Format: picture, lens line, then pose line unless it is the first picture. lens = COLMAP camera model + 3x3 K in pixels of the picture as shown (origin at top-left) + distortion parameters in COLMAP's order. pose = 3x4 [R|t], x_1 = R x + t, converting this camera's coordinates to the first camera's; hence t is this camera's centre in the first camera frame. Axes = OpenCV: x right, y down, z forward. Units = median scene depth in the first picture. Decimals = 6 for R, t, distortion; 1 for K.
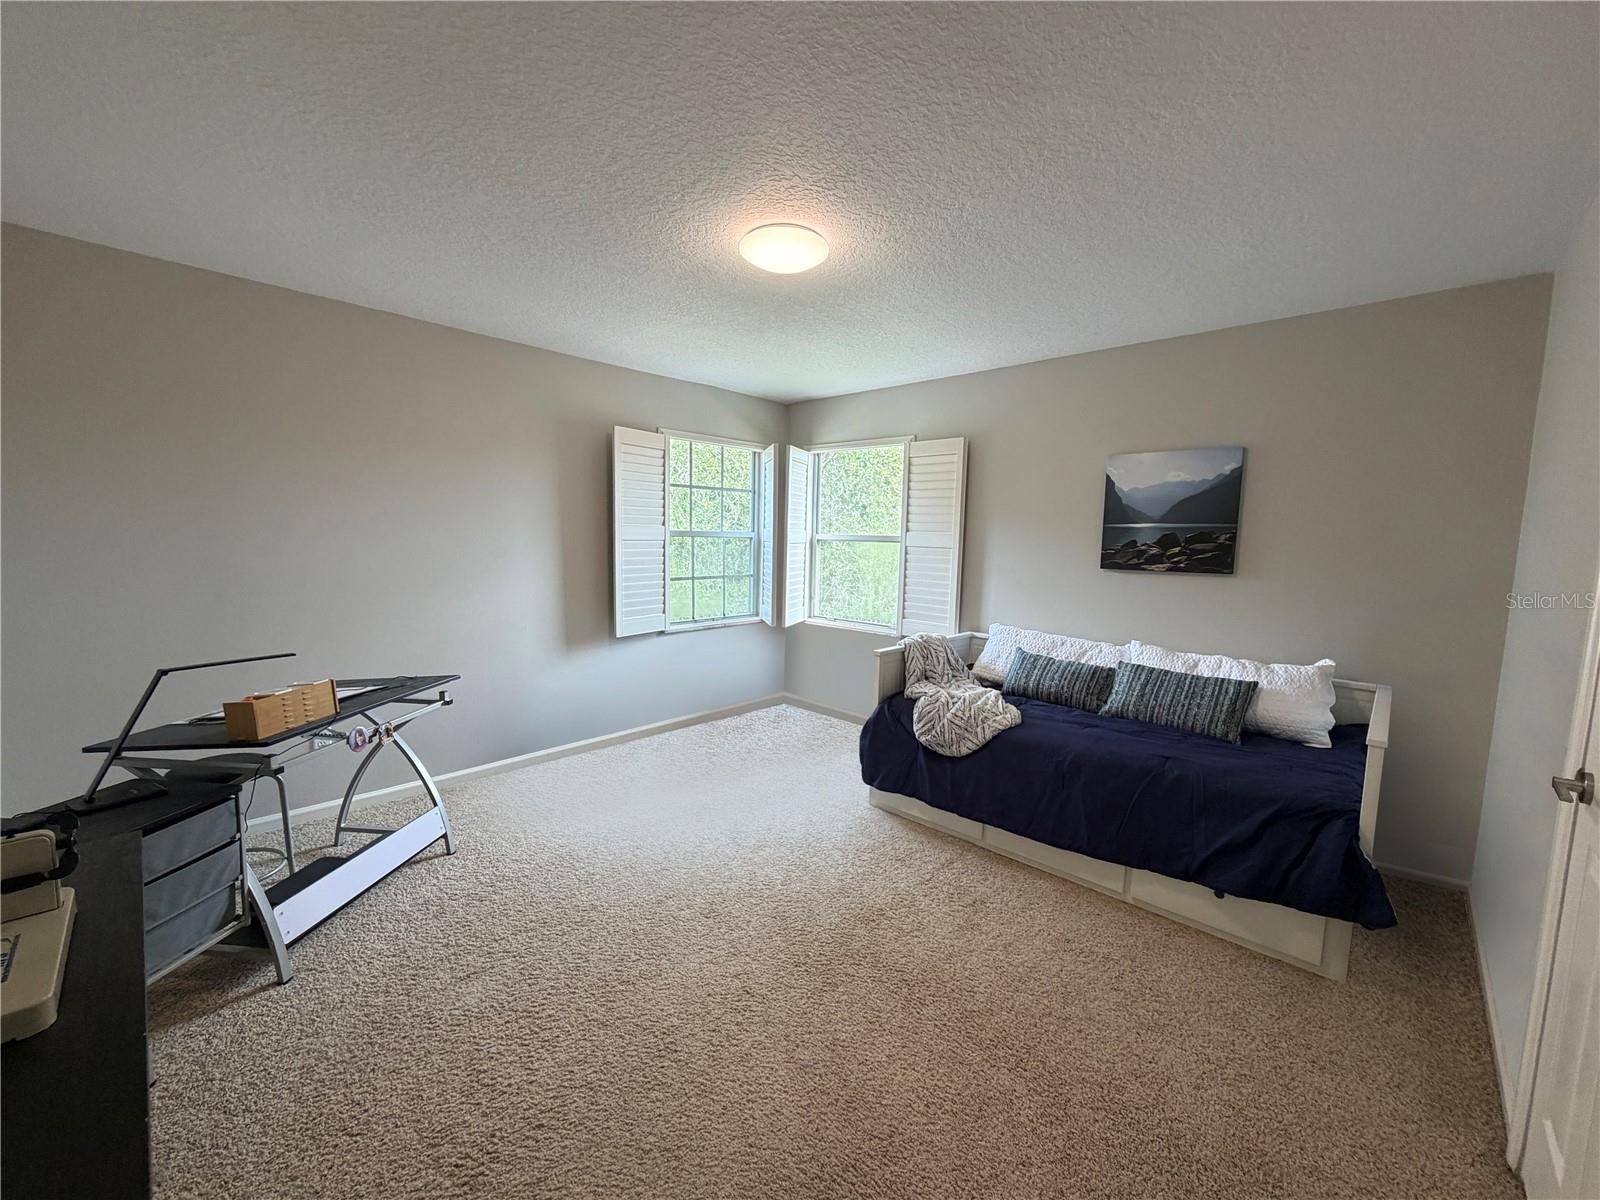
lens RADIAL K [[635.2, 0, 801.6], [0, 635.2, 599.8], [0, 0, 1]] dist [-0.002362, -0.000269]
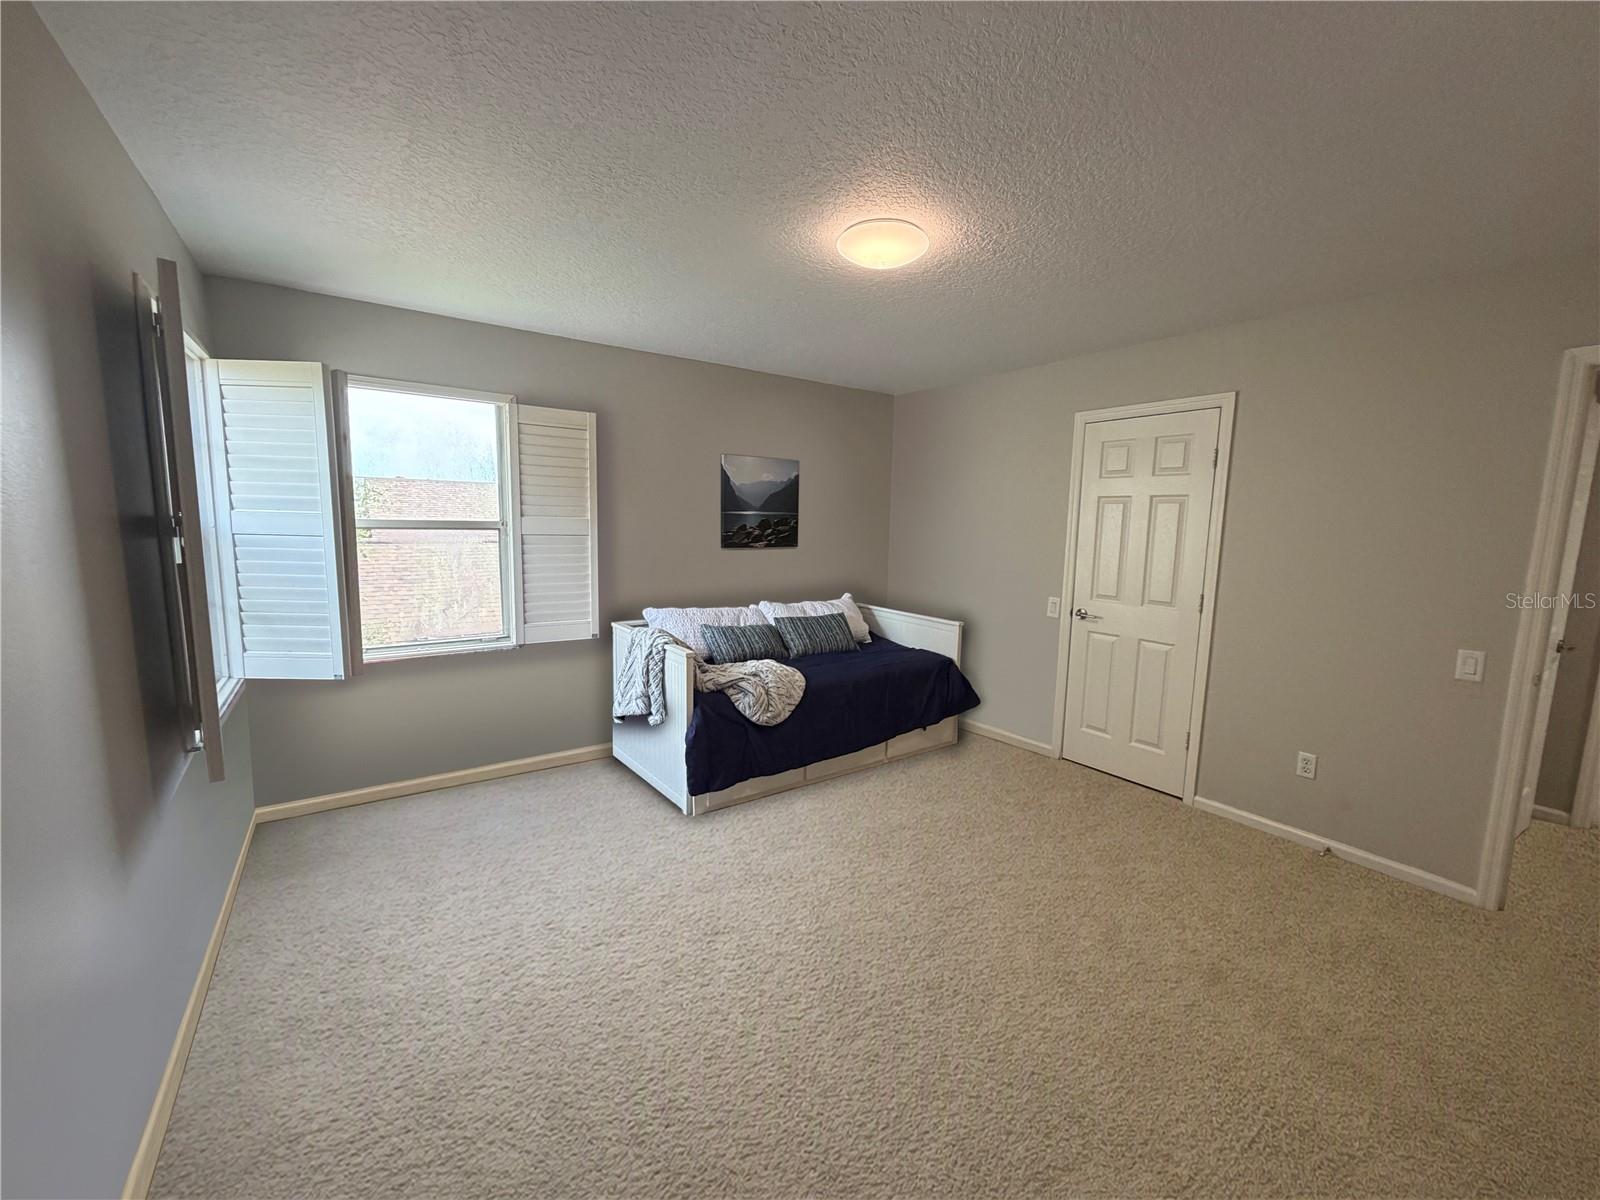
lens RADIAL K [[635.2, 0, 801.6], [0, 635.2, 599.8], [0, 0, 1]] dist [-0.002362, -0.000269]
pose [[0.189870, -0.137153, 0.972182, -0.736677], [0.086855, 0.988659, 0.122515, -0.092215], [-0.977960, 0.061177, 0.199629, 0.653883]]
